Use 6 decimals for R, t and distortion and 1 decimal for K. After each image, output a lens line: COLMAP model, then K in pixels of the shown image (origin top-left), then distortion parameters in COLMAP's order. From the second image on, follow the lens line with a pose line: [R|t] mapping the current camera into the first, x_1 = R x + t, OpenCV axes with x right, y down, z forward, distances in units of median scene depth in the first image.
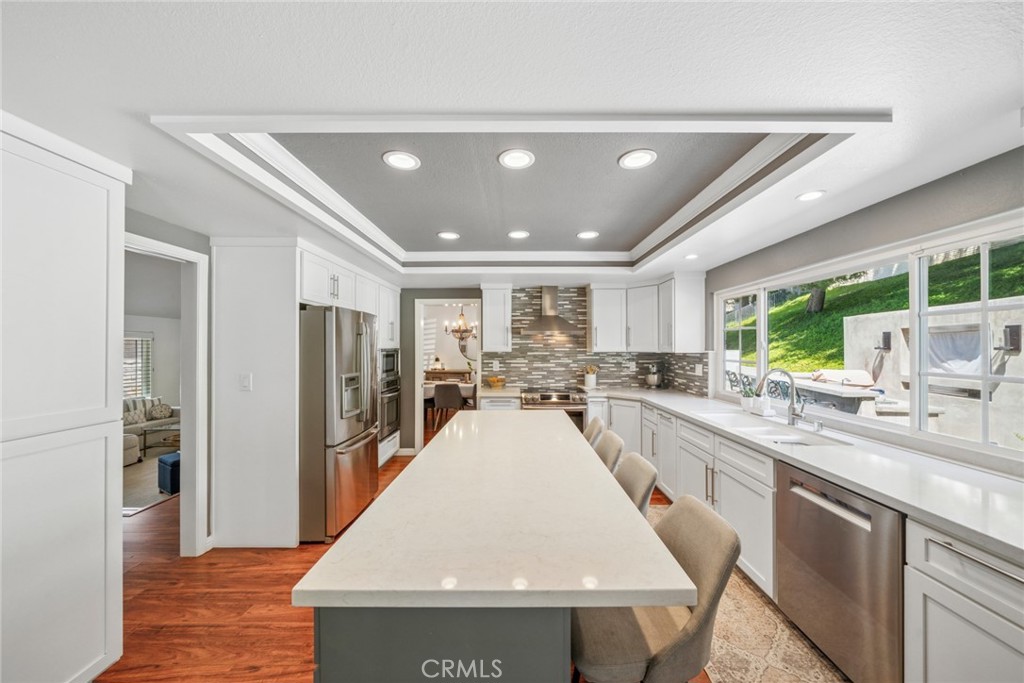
lens RADIAL K [[352.8, 0, 514.7], [0, 352.8, 344.9], [0, 0, 1]] dist [-0.006432, 0.000311]
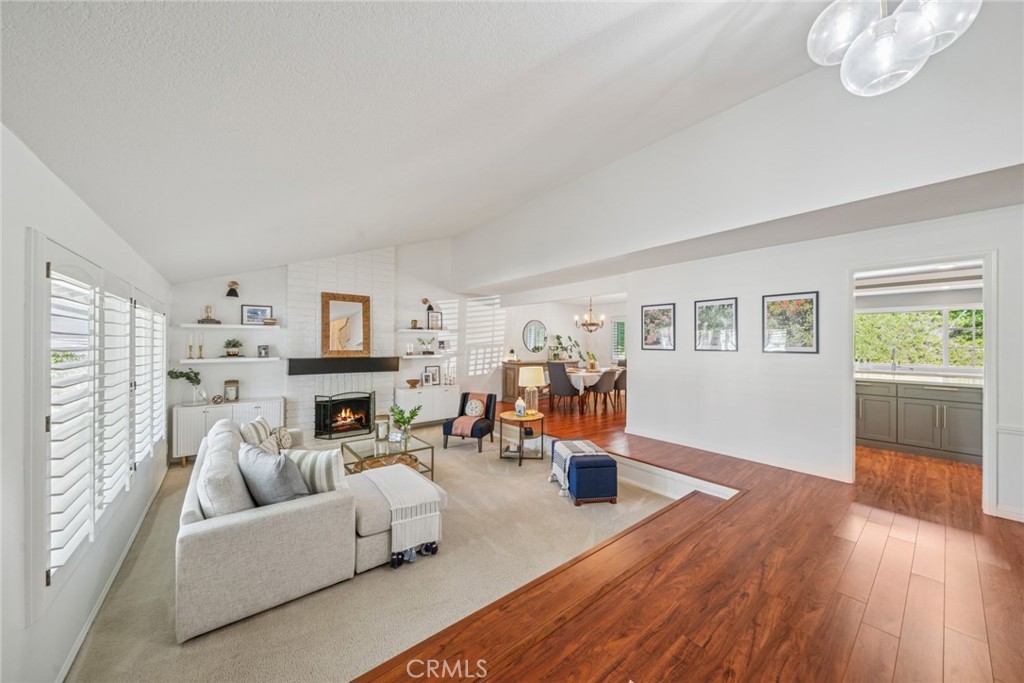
lens RADIAL K [[352.8, 0, 508.9], [0, 352.8, 343.1], [0, 0, 1]] dist [-0.006432, 0.000311]
pose [[0.786581, 0.006604, 0.617452, -1.508840], [-0.006018, 0.999977, -0.003030, 0.038163], [-0.617458, -0.001333, 0.786603, 0.396812]]
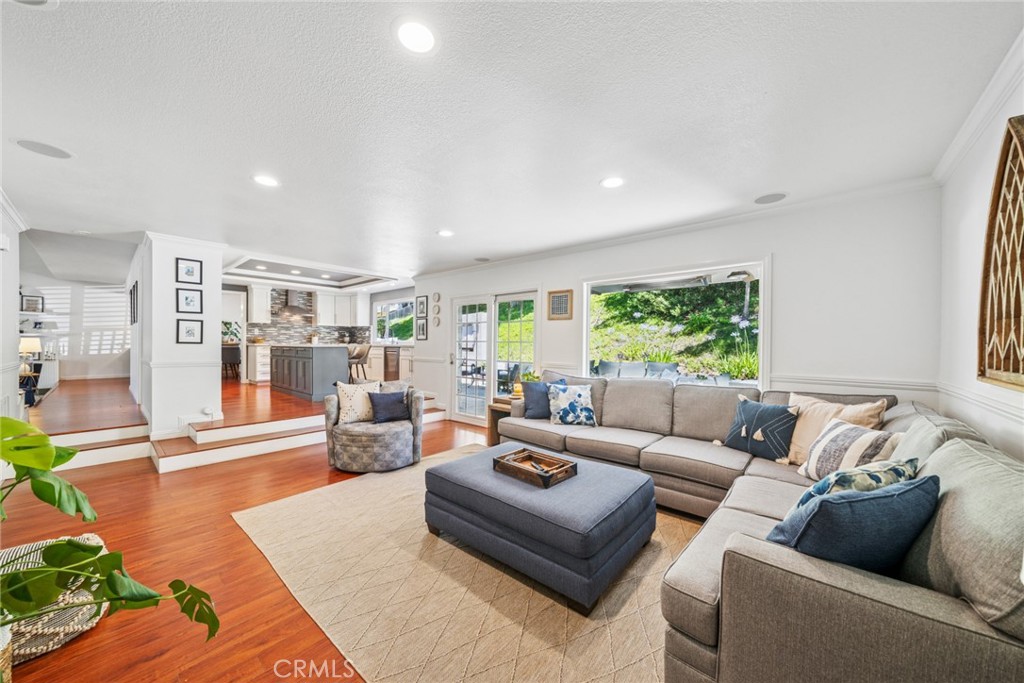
lens RADIAL K [[352.8, 0, 511.4], [0, 352.8, 343.8], [0, 0, 1]] dist [-0.006432, 0.000311]
pose [[0.651416, 0.002354, 0.758717, -0.565296], [-0.010240, 0.999931, 0.005689, 0.098711], [-0.758652, -0.011475, 0.651395, -1.123366]]
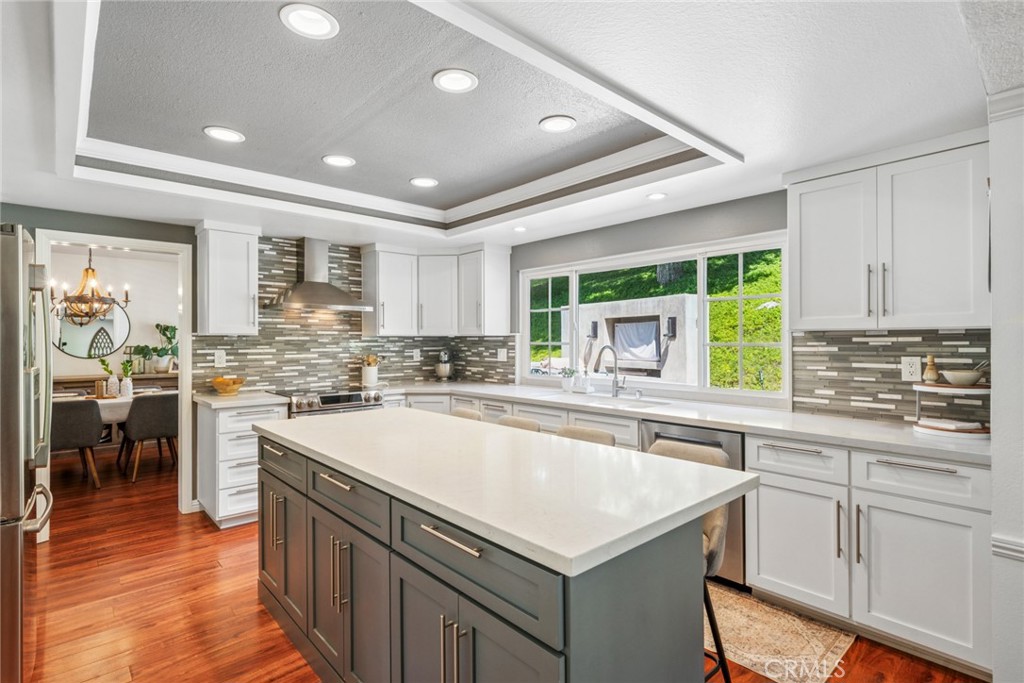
lens RADIAL K [[502.0, 0, 513.0], [0, 502.0, 336.1], [0, 0, 1]] dist [0.001581, -0.000355]
pose [[0.743260, 0.003339, 0.668995, -0.261732], [-0.001749, 0.999994, -0.003048, 0.022337], [-0.669001, 0.001096, 0.743261, 0.024256]]
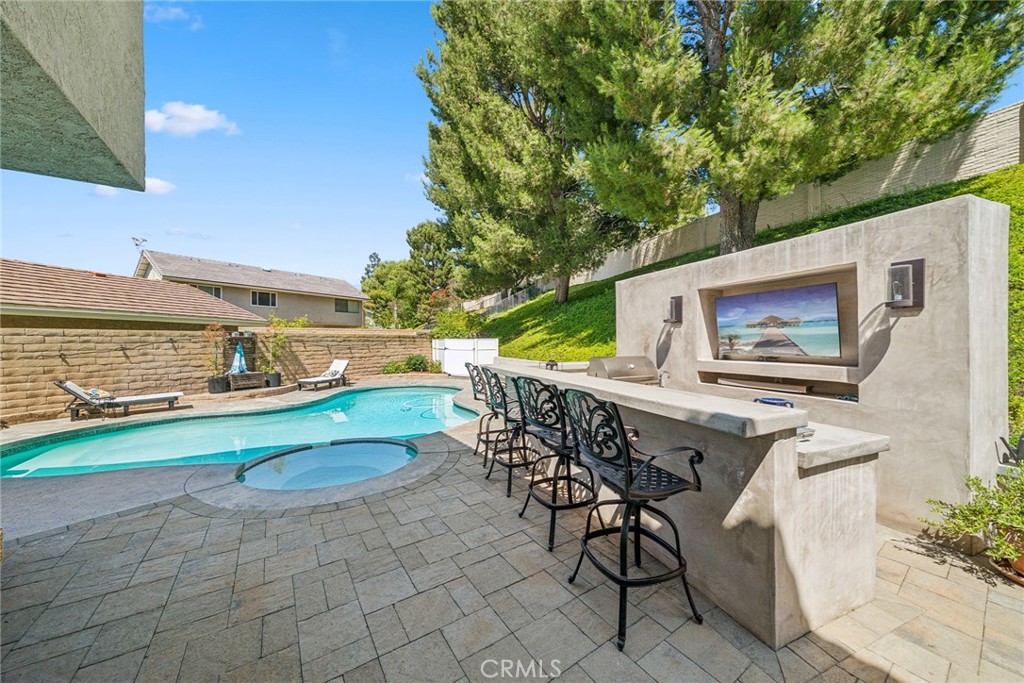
lens RADIAL K [[352.8, 0, 512.0], [0, 352.8, 338.7], [0, 0, 1]] dist [-0.006432, 0.000311]
pose [[0.829612, 0.000947, 0.558339, 0.683489], [0.000218, 0.999998, -0.002020, 0.070840], [-0.558340, 0.001797, 0.829610, 0.985293]]
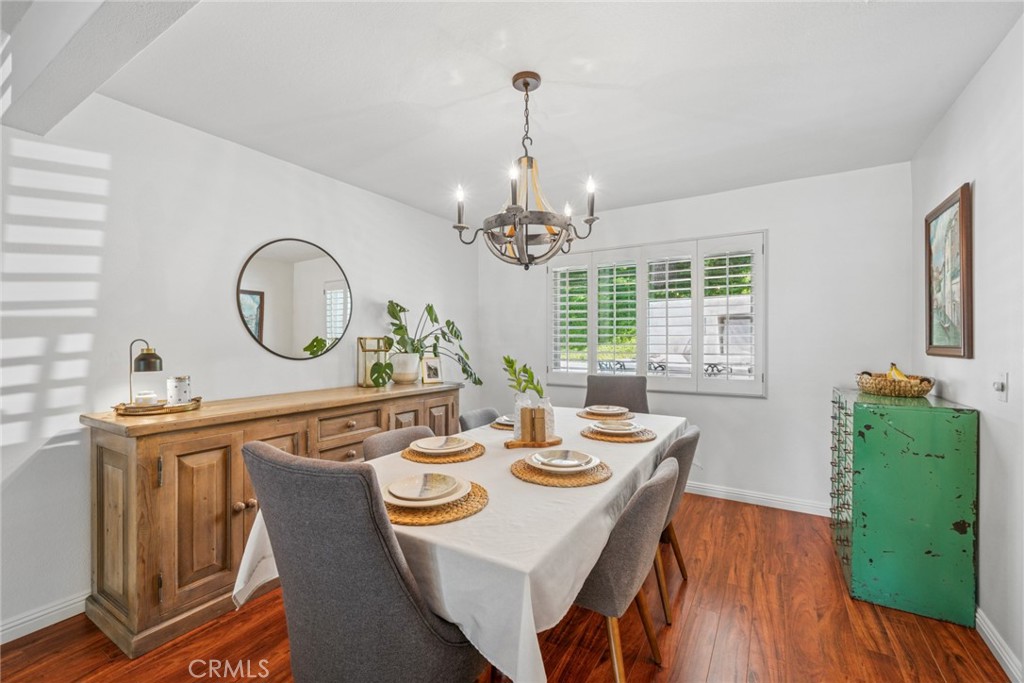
lens RADIAL K [[437.4, 0, 508.4], [0, 437.4, 342.0], [0, 0, 1]] dist [0.000629, -0.000034]
pose [[0.536415, -0.000237, 0.843954, -0.573491], [-0.002078, 0.999997, 0.001602, 0.054529], [-0.843952, -0.002614, 0.536413, 1.234319]]
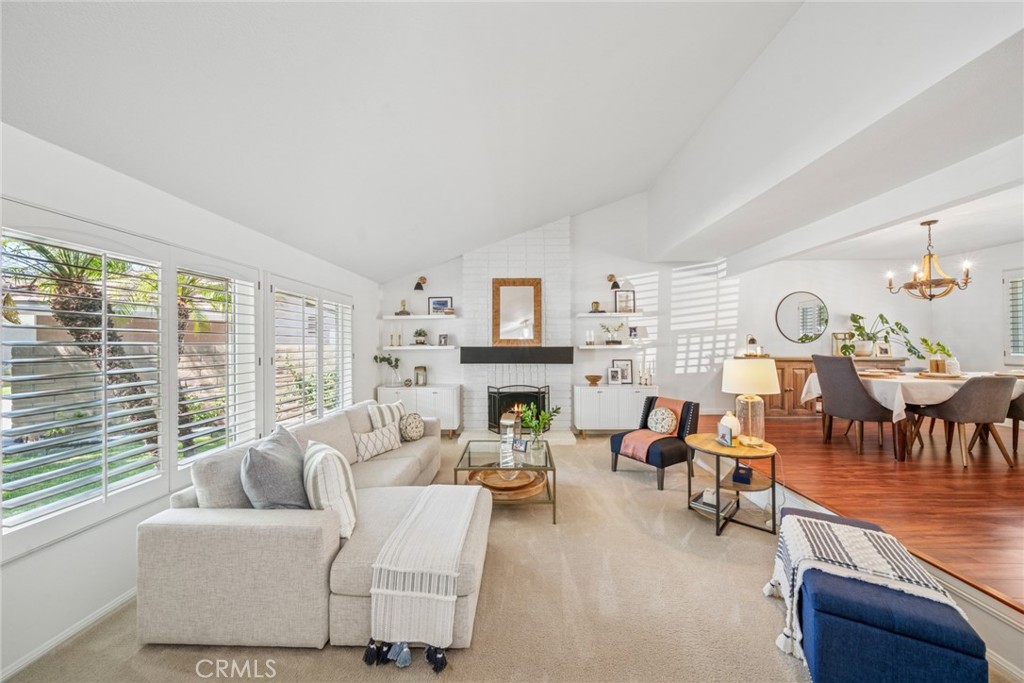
lens RADIAL K [[352.8, 0, 504.8], [0, 352.8, 341.2], [0, 0, 1]] dist [-0.006432, 0.000311]
pose [[0.999544, -0.003883, -0.029945, -1.177690], [0.003669, 0.999967, -0.007199, 0.080892], [0.029972, 0.007086, 0.999526, 0.599772]]
